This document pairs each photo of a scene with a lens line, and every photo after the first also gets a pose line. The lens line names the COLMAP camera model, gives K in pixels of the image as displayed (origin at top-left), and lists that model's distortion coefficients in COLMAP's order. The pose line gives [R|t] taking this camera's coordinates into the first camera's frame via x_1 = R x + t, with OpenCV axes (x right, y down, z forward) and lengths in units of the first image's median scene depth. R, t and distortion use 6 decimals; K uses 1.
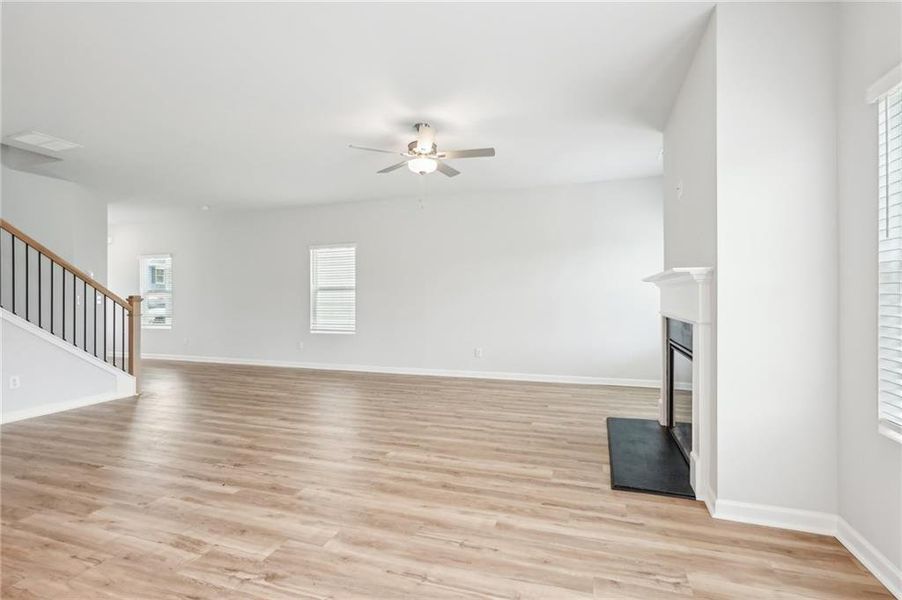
lens RADIAL K [[411.2, 0, 451.0], [0, 411.2, 300.0], [0, 0, 1]] dist [-0.003189, 0.004775]
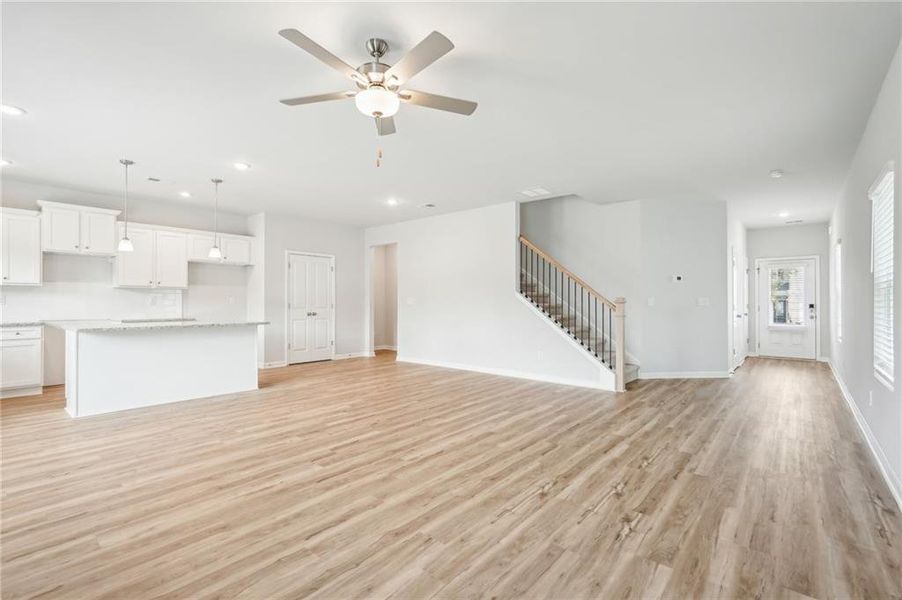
lens RADIAL K [[411.2, 0, 451.0], [0, 411.2, 300.0], [0, 0, 1]] dist [-0.003189, 0.004775]
pose [[-0.363673, -0.000818, -0.931526, 0.638805], [-0.003165, 0.999995, 0.000357, -0.008581], [0.931521, 0.003078, -0.363674, 1.682825]]
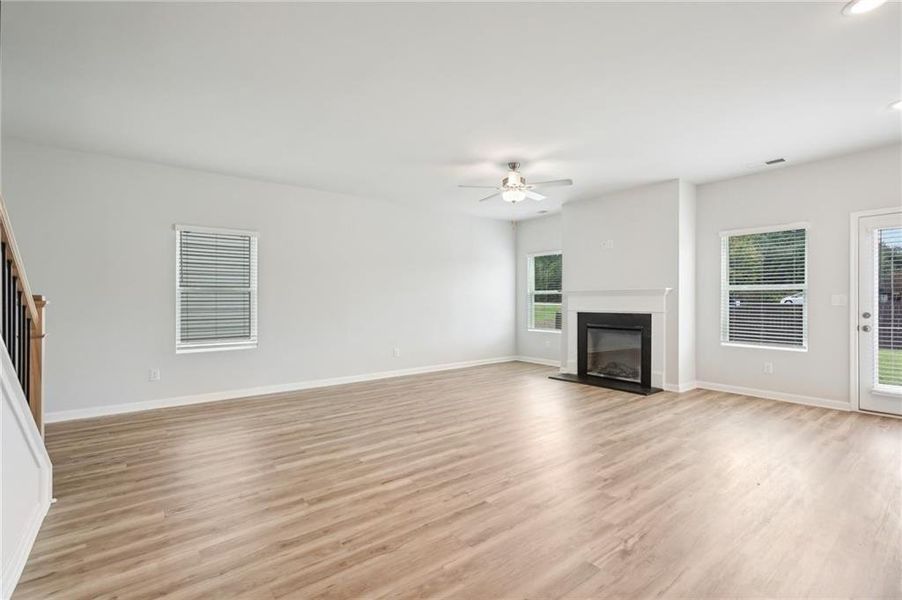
lens RADIAL K [[411.2, 0, 451.0], [0, 411.2, 300.0], [0, 0, 1]] dist [-0.003189, 0.004775]
pose [[0.546103, 0.007146, 0.837688, -1.553289], [0.002212, 0.999948, -0.009972, -0.001214], [-0.837715, 0.007299, 0.546059, 0.577038]]
